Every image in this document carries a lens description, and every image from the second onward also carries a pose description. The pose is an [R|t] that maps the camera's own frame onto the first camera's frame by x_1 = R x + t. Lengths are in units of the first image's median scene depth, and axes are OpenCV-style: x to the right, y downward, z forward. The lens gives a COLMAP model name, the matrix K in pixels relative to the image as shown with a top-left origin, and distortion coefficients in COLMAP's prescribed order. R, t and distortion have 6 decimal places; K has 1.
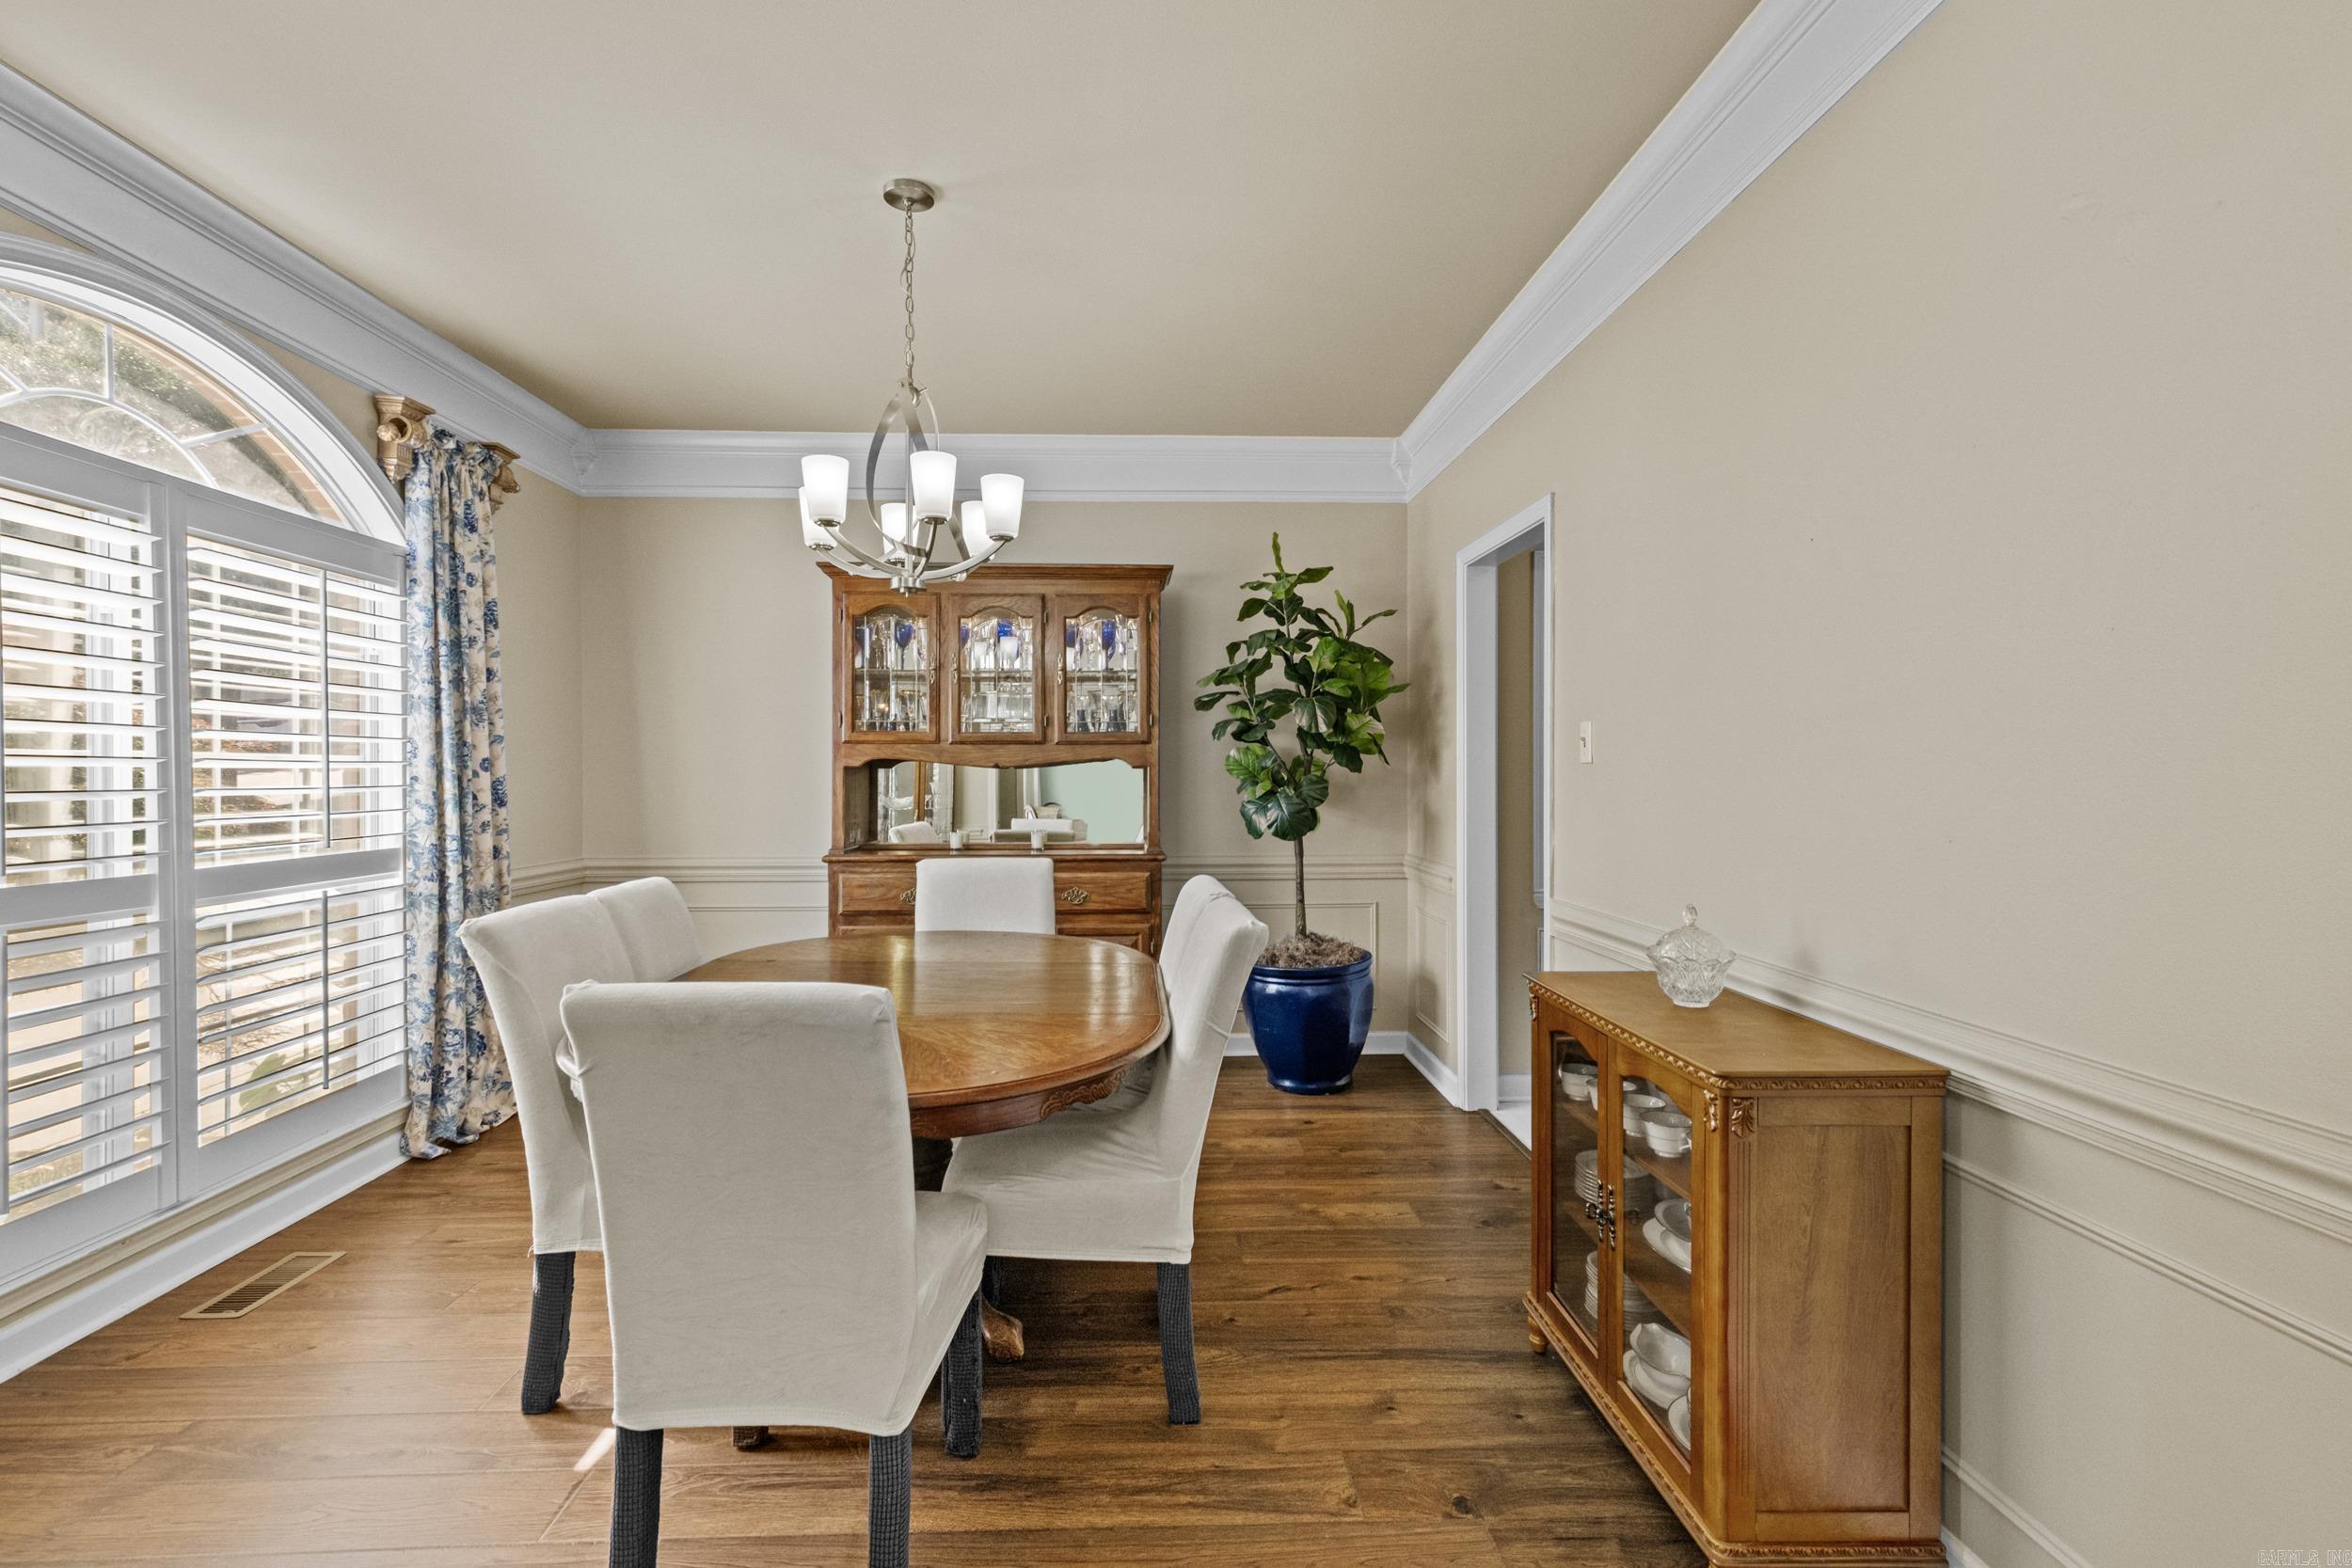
lens RADIAL K [[1088.6, 0, 1180.1], [0, 1088.6, 779.6], [0, 0, 1]] dist [0.003838, 0.000279]
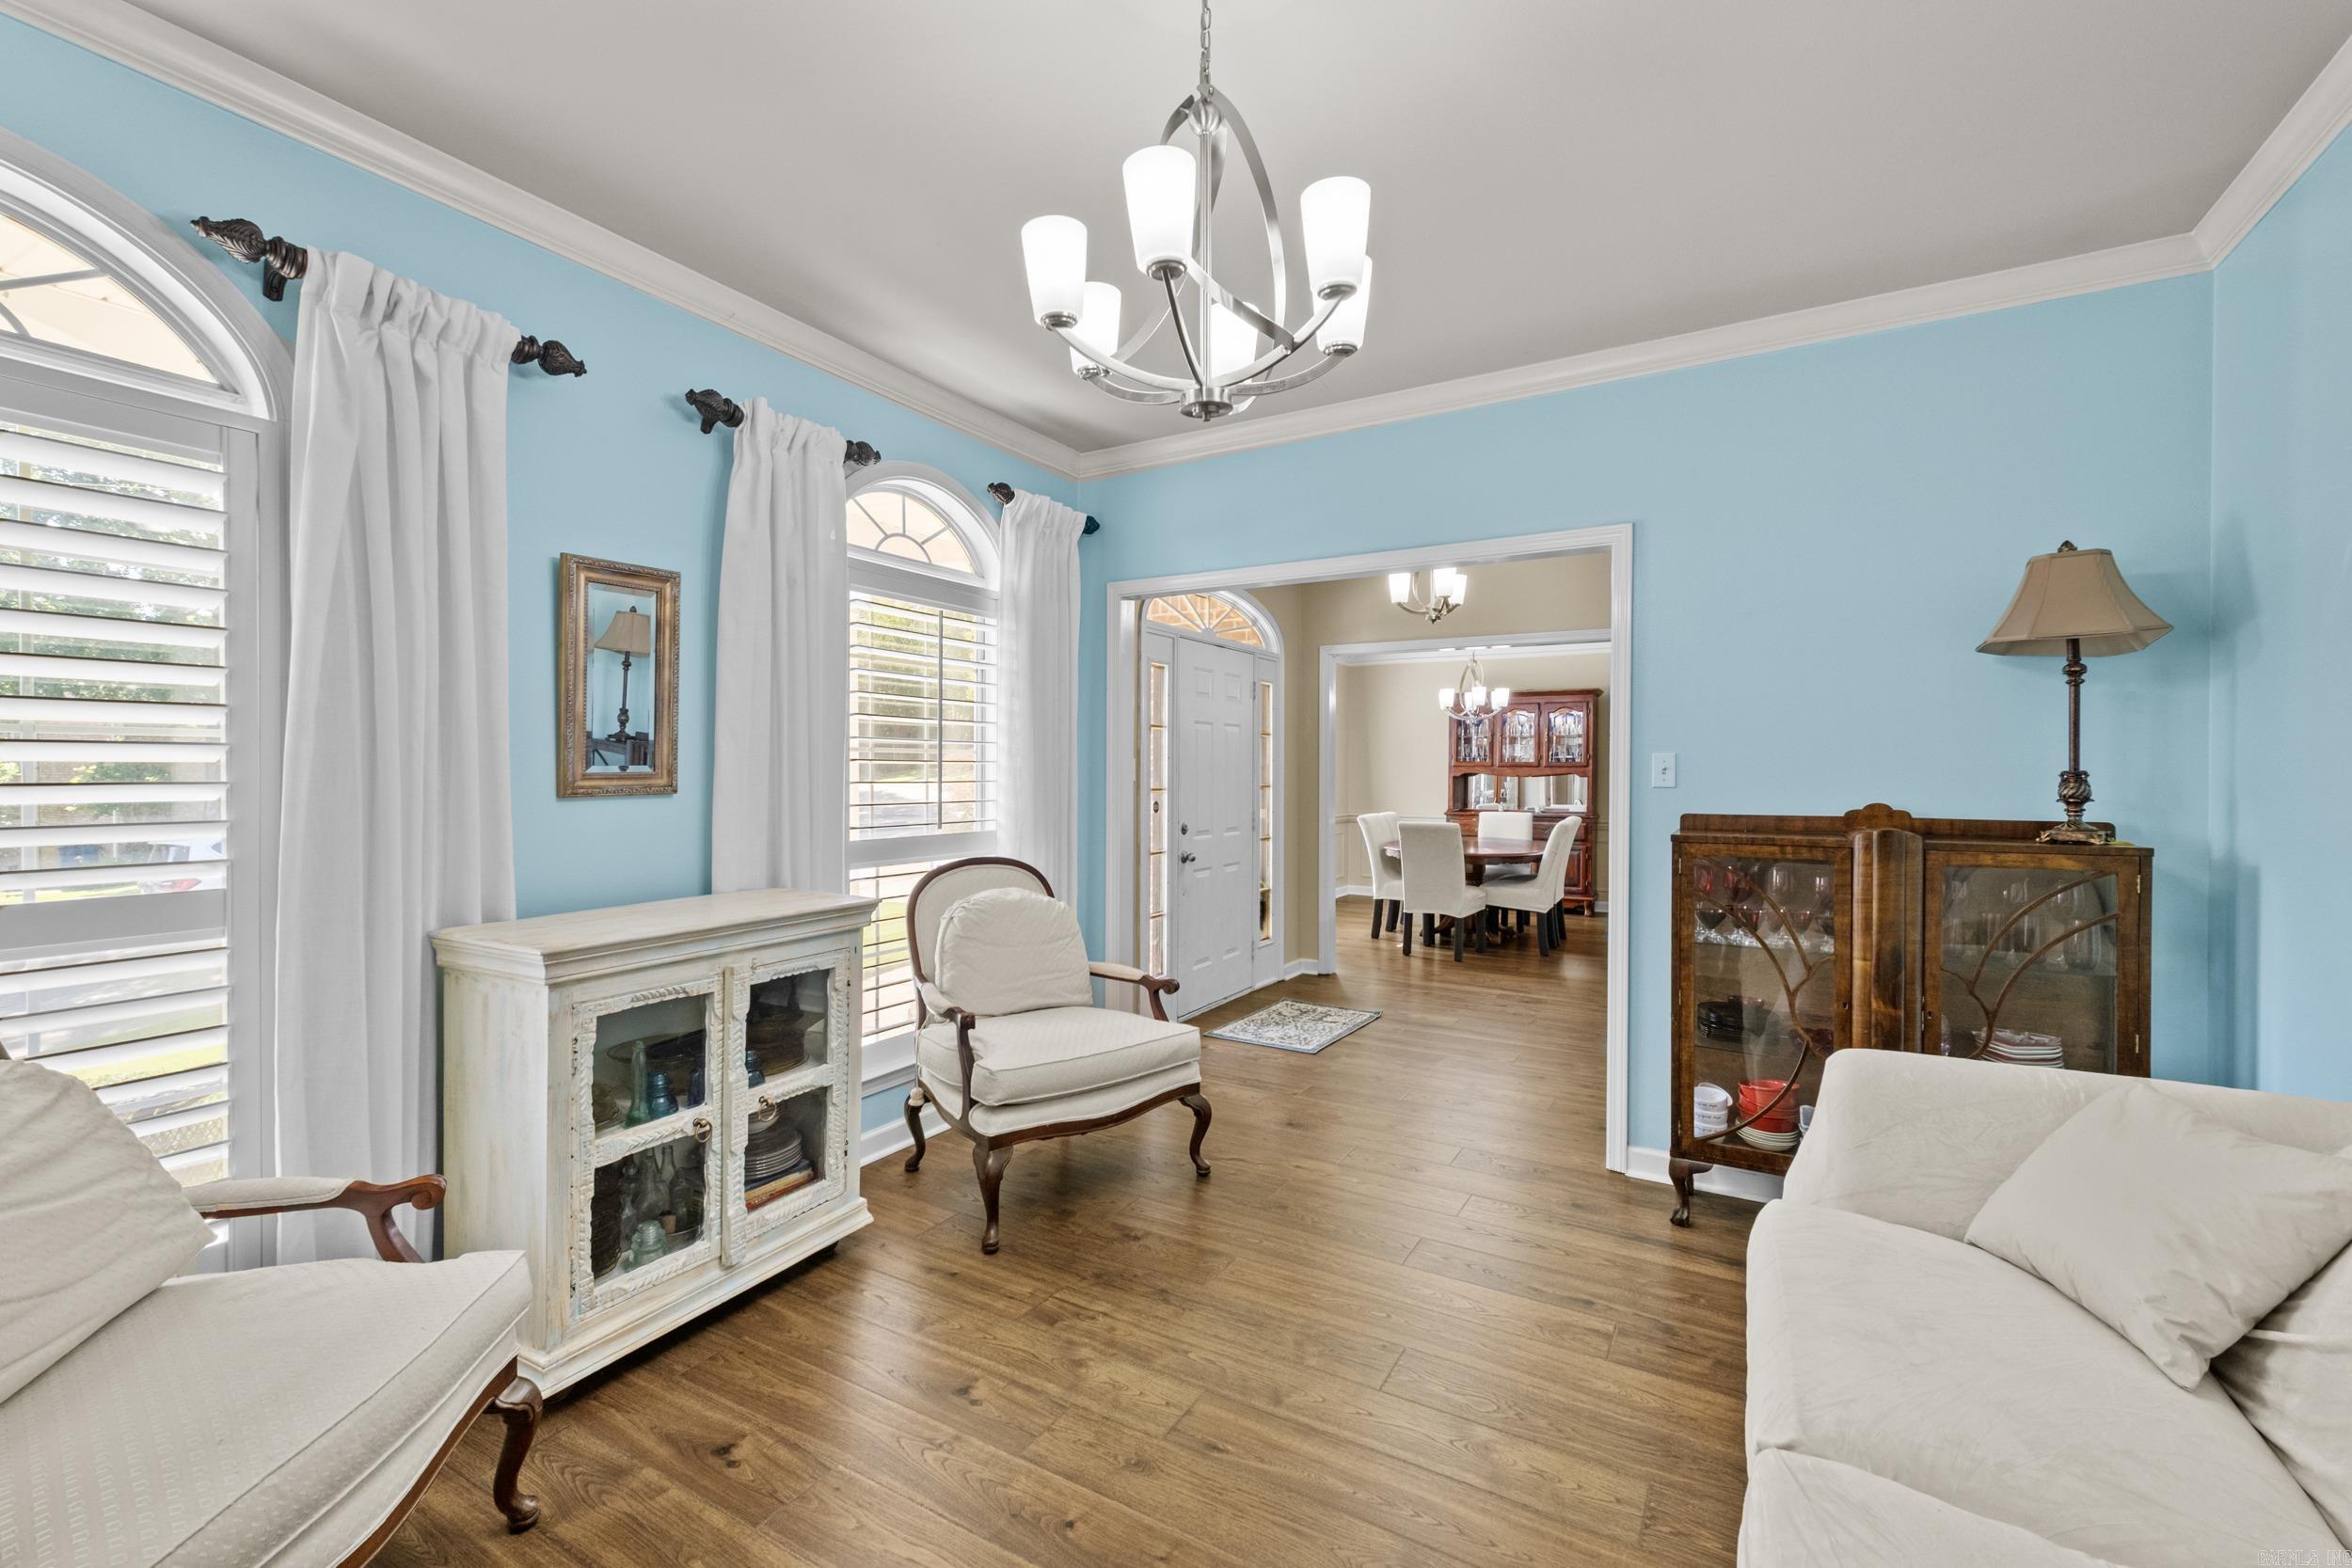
lens RADIAL K [[1022.9, 0, 1177.2], [0, 1022.9, 773.7], [0, 0, 1]] dist [0.011515, -0.000006]
pose [[0.844882, 0.010249, -0.534854, 0.386541], [-0.011133, 0.999937, 0.001576, -0.012928], [0.534836, 0.004623, 0.844943, -1.235060]]
